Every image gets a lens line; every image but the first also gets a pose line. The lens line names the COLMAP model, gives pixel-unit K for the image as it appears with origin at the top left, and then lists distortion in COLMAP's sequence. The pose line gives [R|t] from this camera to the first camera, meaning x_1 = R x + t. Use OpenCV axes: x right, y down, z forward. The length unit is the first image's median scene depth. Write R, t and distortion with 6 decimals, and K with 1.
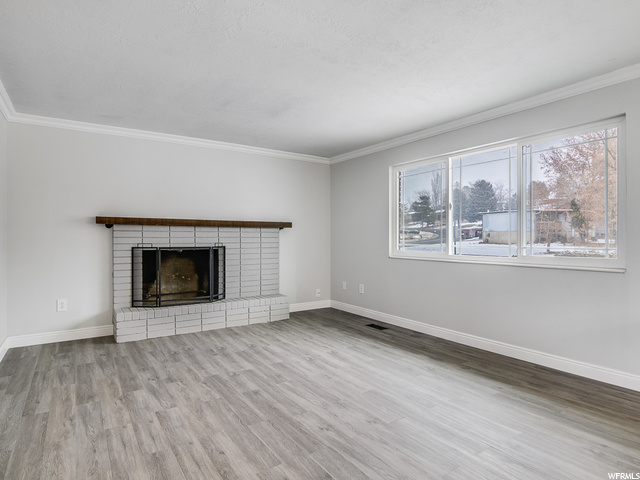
lens RADIAL K [[369.7, 0, 320.0], [0, 369.7, 240.0], [0, 0, 1]] dist [-0.000940, -0.000570]
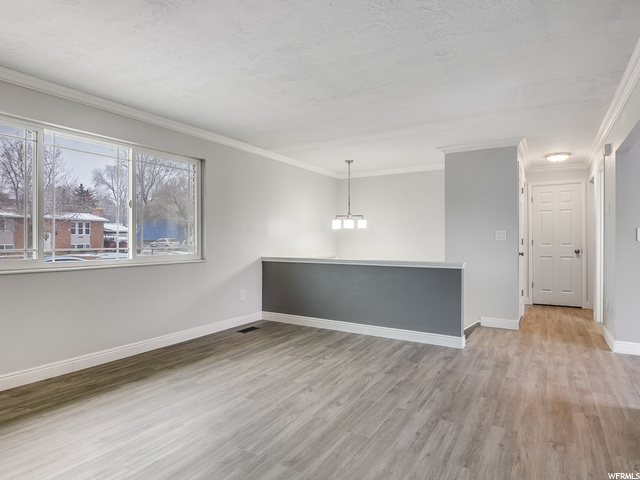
lens RADIAL K [[369.7, 0, 320.0], [0, 369.7, 240.0], [0, 0, 1]] dist [-0.000940, -0.000570]
pose [[-0.419773, 0.000087, 0.907629, -0.822316], [0.000800, 1.000000, 0.000274, -0.005906], [-0.907629, 0.000841, -0.419773, 1.237151]]
